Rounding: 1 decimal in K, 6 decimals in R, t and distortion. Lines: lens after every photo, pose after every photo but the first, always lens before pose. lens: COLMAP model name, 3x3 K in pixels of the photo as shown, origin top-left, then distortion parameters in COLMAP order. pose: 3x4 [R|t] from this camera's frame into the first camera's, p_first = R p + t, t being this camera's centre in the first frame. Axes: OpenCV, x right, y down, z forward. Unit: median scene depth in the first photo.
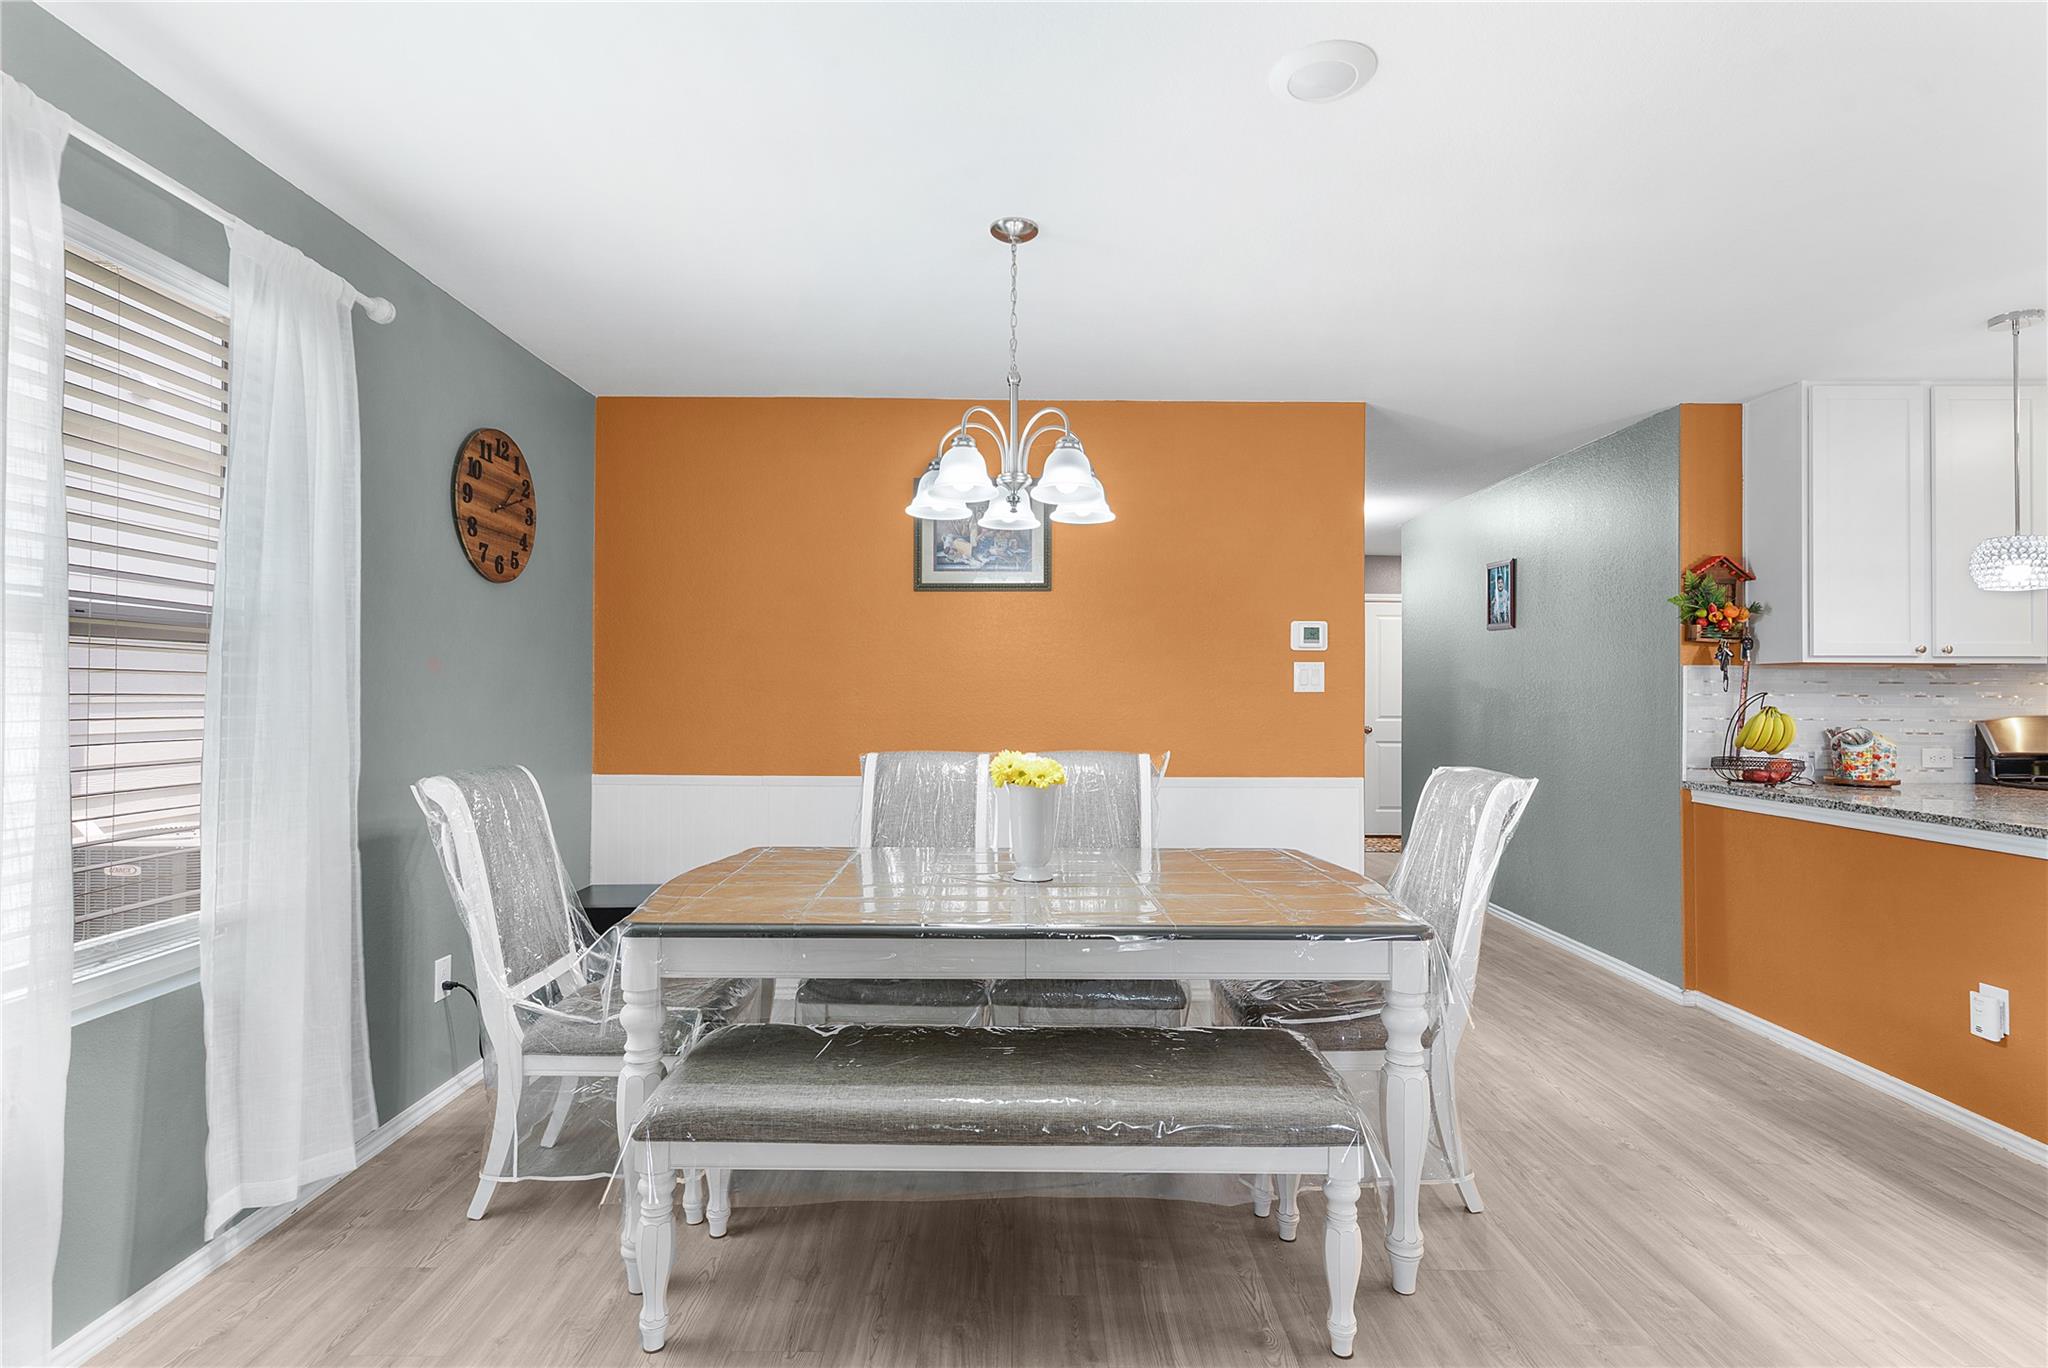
lens RADIAL K [[1005.4, 0, 1017.7], [0, 1005.4, 685.4], [0, 0, 1]] dist [0.001507, -0.000166]
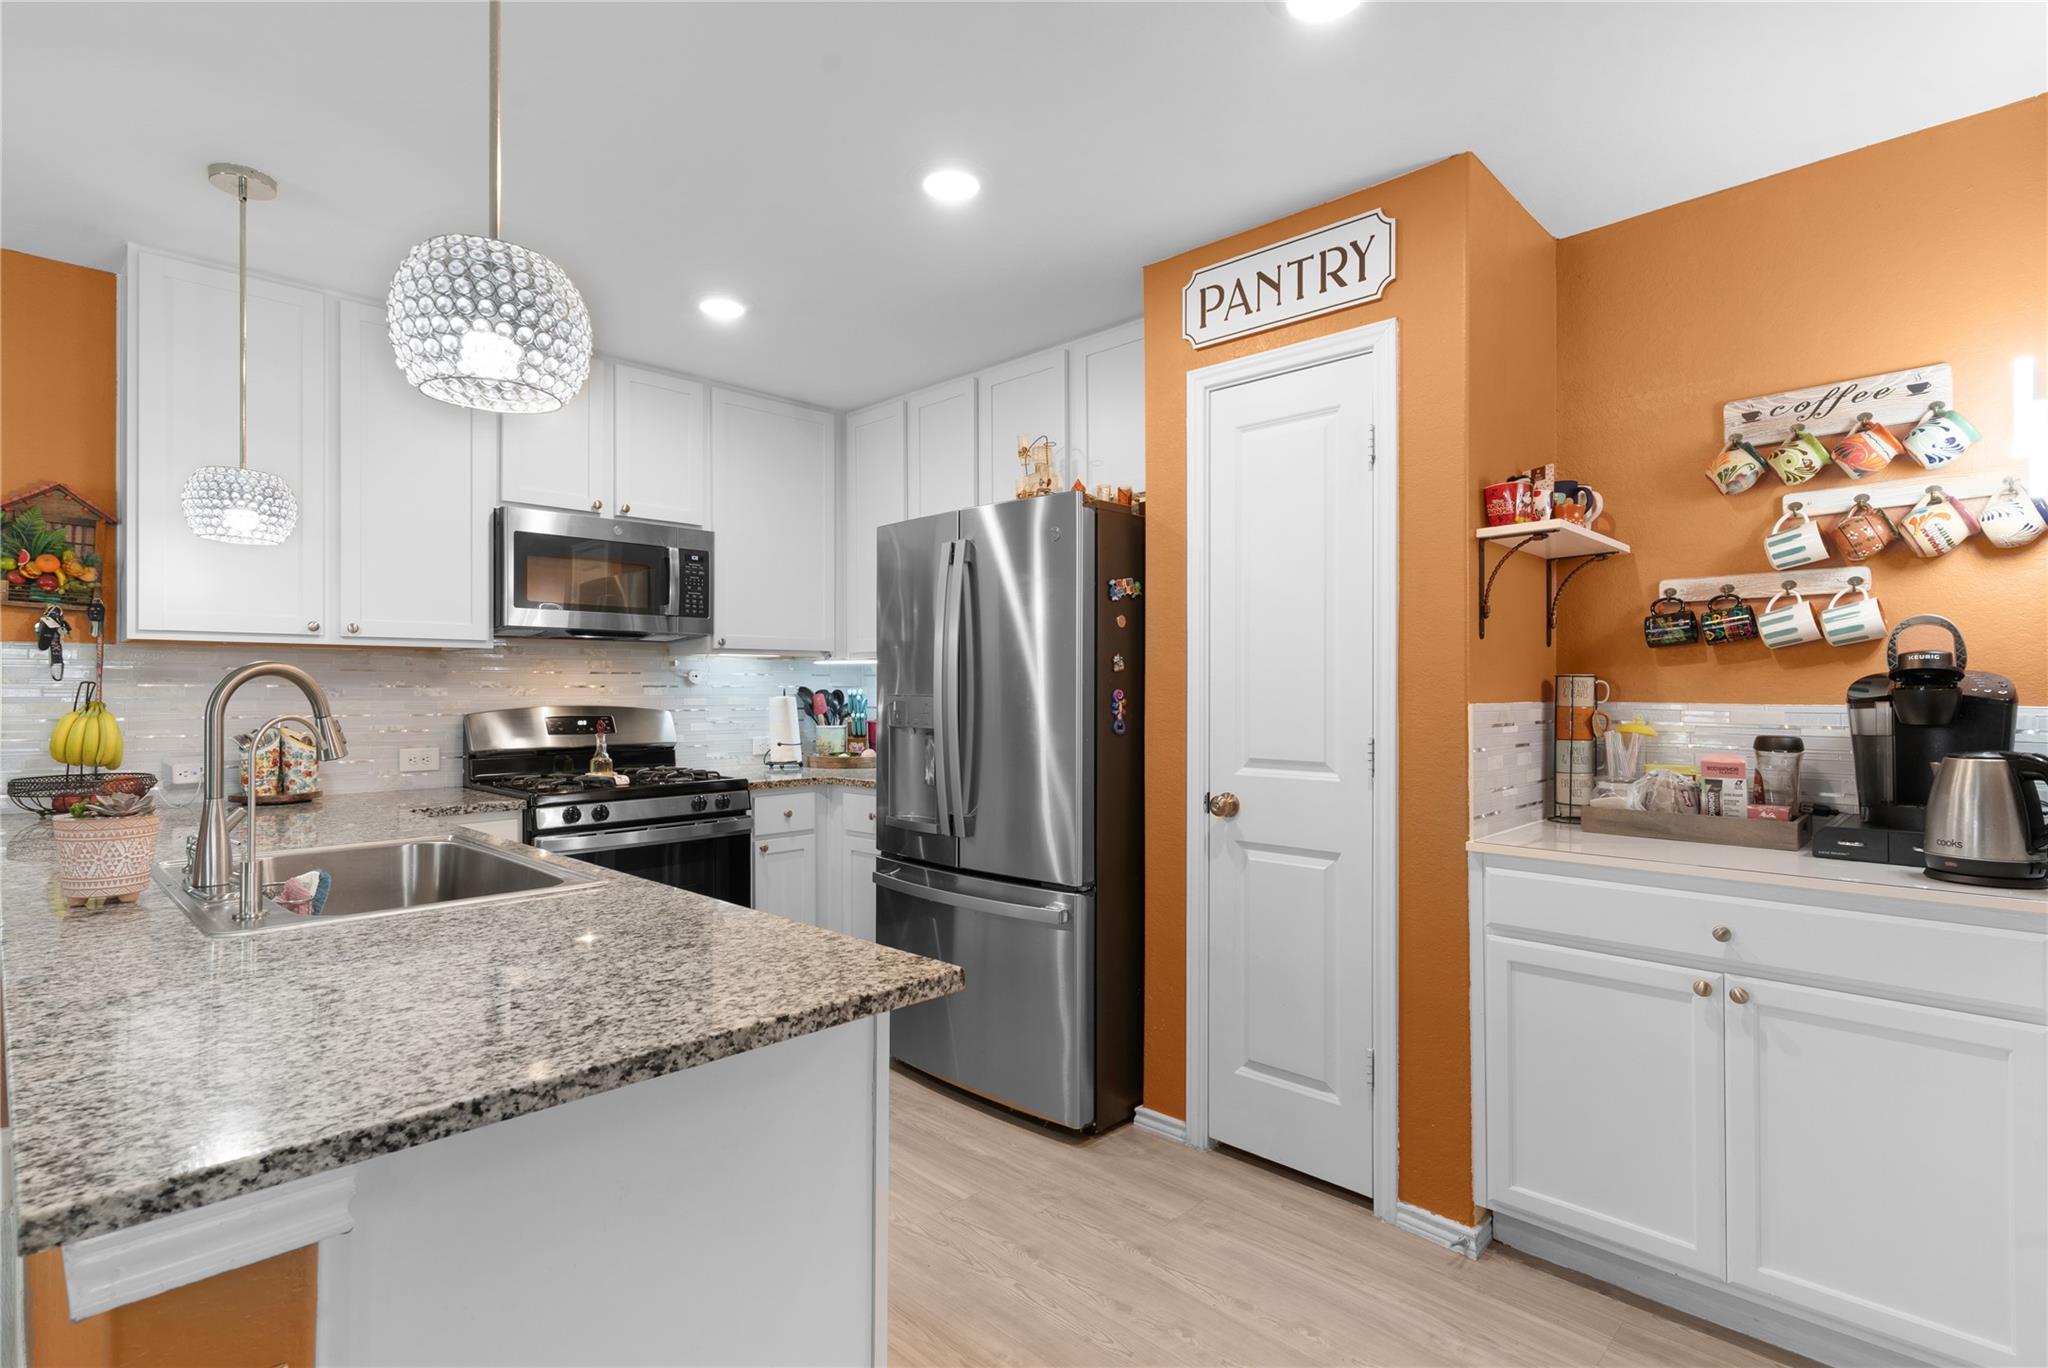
lens RADIAL K [[1005.4, 0, 1017.7], [0, 1005.4, 685.4], [0, 0, 1]] dist [0.001507, -0.000166]
pose [[0.695156, 0.001499, 0.718857, 0.674724], [-0.004332, 0.999988, 0.002104, 0.005859], [-0.718846, -0.004577, 0.695154, 0.049031]]
